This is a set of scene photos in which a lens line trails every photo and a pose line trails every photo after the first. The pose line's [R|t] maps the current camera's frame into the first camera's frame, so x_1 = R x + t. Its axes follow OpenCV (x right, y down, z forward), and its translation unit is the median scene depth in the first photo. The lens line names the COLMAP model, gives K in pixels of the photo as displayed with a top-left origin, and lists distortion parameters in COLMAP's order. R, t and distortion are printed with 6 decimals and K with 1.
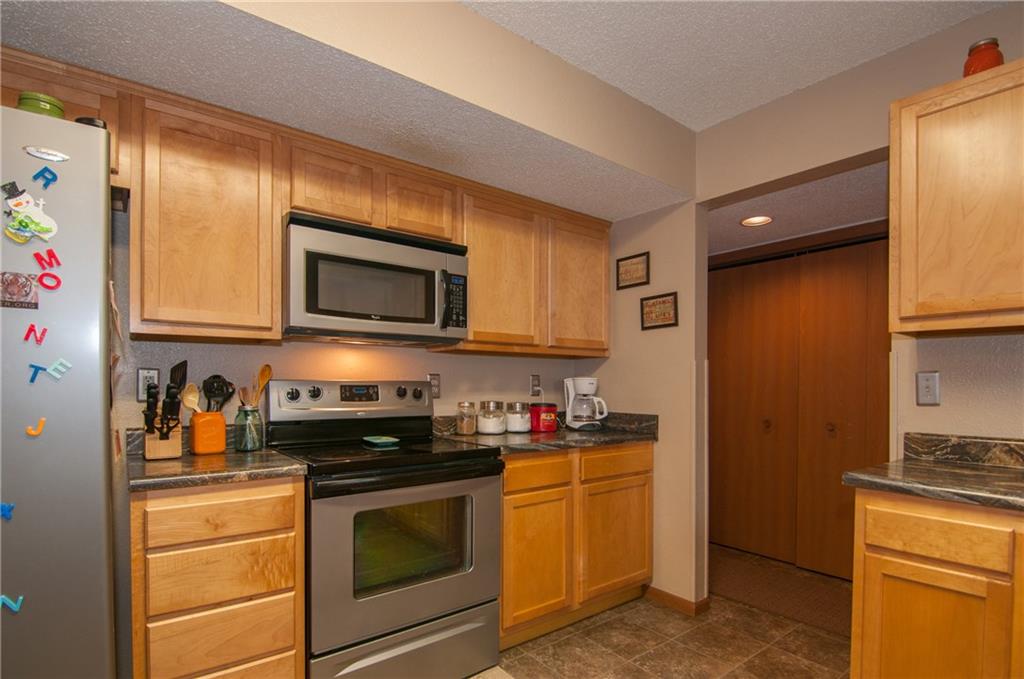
lens RADIAL K [[505.5, 0, 519.0], [0, 505.5, 375.5], [0, 0, 1]] dist [-0.010776, -0.000352]
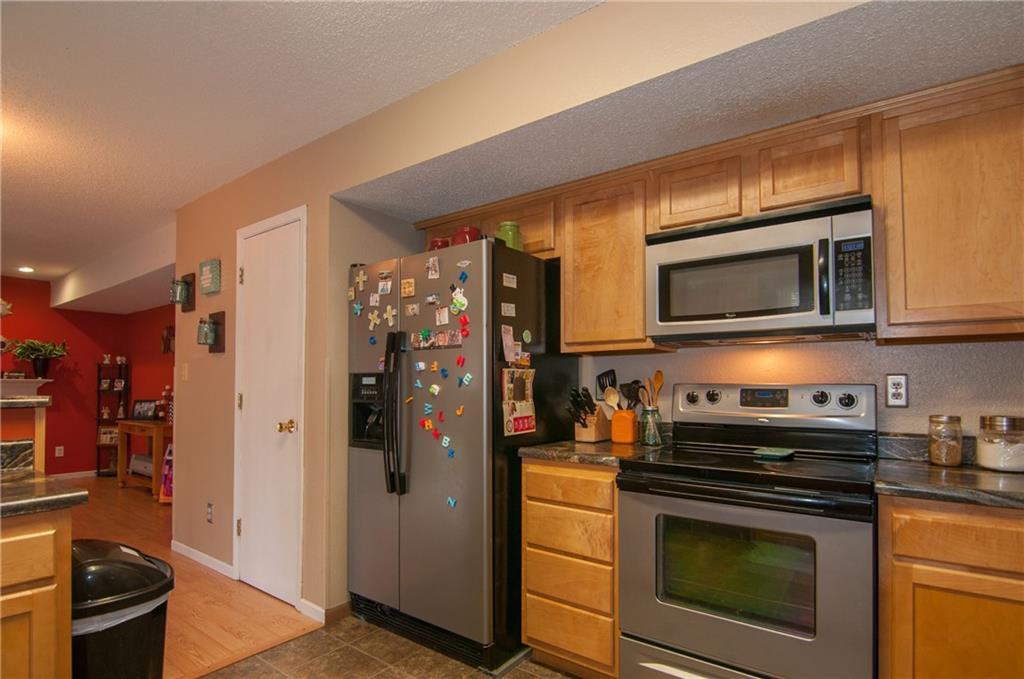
lens RADIAL K [[499.0, 0, 513.1], [0, 499.0, 361.4], [0, 0, 1]] dist [-0.012847, -0.000264]
pose [[0.271537, -0.049333, -0.961163, 0.451666], [0.016472, 0.998777, -0.046610, 0.004507], [0.962287, -0.003176, 0.272018, 0.346744]]
